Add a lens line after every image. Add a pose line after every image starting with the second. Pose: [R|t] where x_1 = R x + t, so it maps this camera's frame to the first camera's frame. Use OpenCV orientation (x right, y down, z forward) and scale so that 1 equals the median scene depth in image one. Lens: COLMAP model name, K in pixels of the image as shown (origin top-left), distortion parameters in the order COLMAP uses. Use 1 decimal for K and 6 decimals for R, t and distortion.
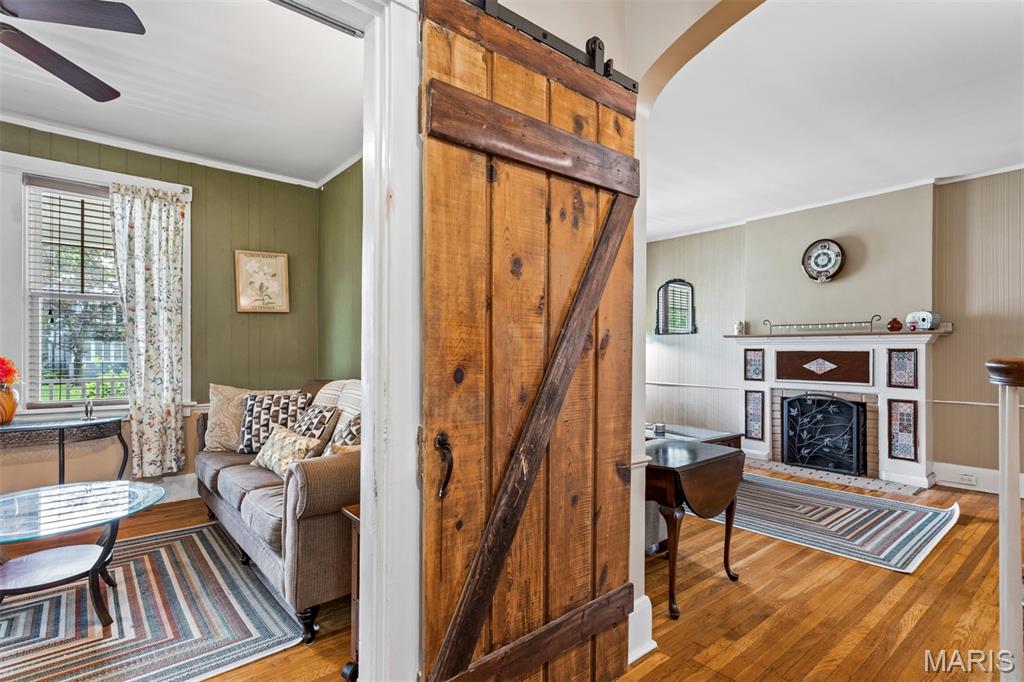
lens RADIAL K [[492.3, 0, 505.2], [0, 492.3, 349.0], [0, 0, 1]] dist [0.004327, 0.000024]
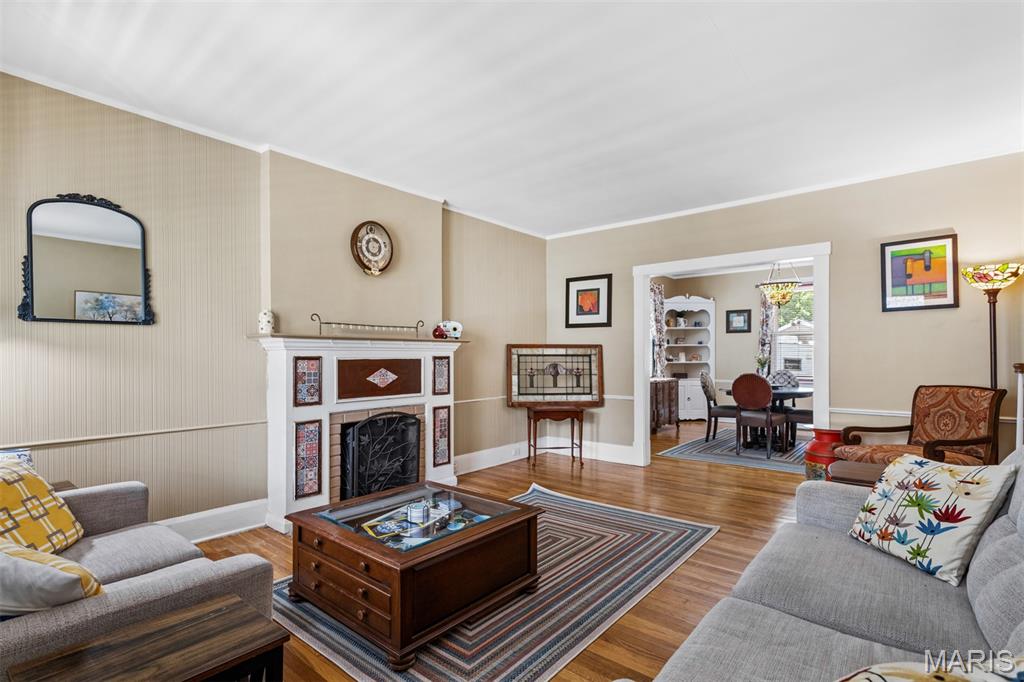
lens RADIAL K [[490.8, 0, 500.1], [0, 490.8, 355.7], [0, 0, 1]] dist [-0.000617, 0.000374]
pose [[-0.177430, -0.002760, 0.984130, -0.200195], [-0.002704, 0.999994, 0.002317, -0.004020], [-0.984130, -0.002250, -0.177437, 0.993167]]
